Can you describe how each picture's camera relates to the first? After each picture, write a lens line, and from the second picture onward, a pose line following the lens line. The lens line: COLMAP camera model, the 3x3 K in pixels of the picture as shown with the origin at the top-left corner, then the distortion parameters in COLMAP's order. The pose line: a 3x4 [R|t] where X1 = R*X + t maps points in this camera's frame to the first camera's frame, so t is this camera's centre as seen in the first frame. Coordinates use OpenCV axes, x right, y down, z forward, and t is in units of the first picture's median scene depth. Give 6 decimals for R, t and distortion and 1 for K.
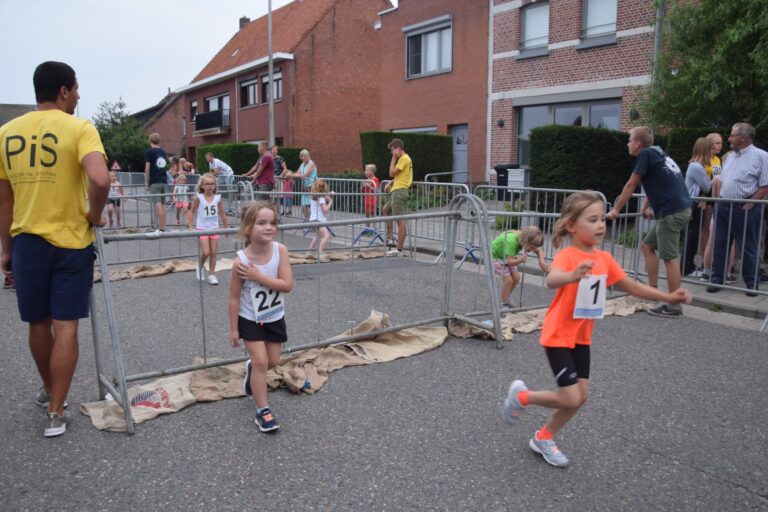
lens RADIAL K [[622.7, 0, 374.9], [0, 622.7, 268.6], [0, 0, 1]] dist [-0.153416, 0.138926]
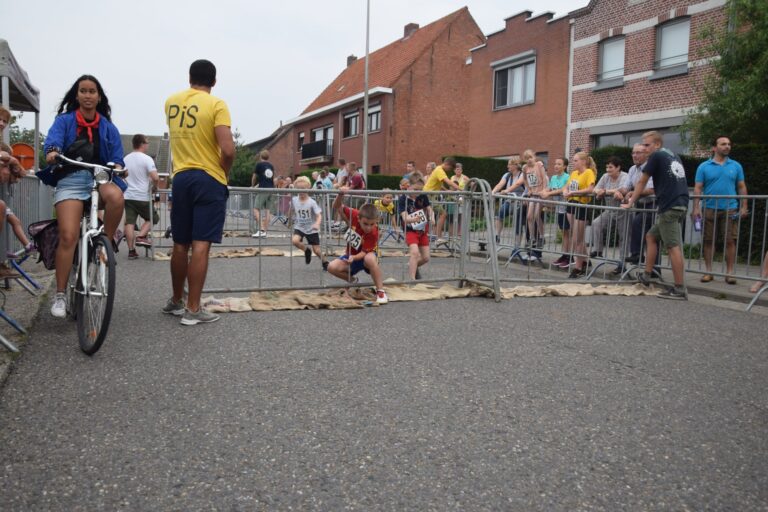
lens RADIAL K [[620.6, 0, 374.8], [0, 620.6, 269.2], [0, 0, 1]] dist [-0.153774, 0.136000]
pose [[0.985148, 0.042954, -0.166247, 0.043635], [-0.052644, 0.997135, -0.054324, 0.038622], [0.163437, 0.062269, 0.984587, -0.066396]]
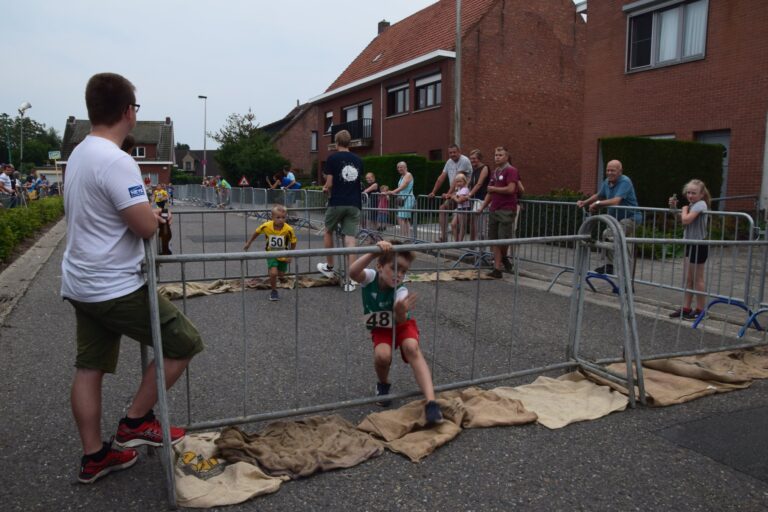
lens RADIAL K [[615.8, 0, 375.0], [0, 615.8, 267.8], [0, 0, 1]] dist [-0.153466, 0.134831]
pose [[0.985134, 0.027010, -0.169650, -0.146684], [-0.031844, 0.999159, -0.025840, -0.042062], [0.168809, 0.030858, 0.985166, 0.258206]]
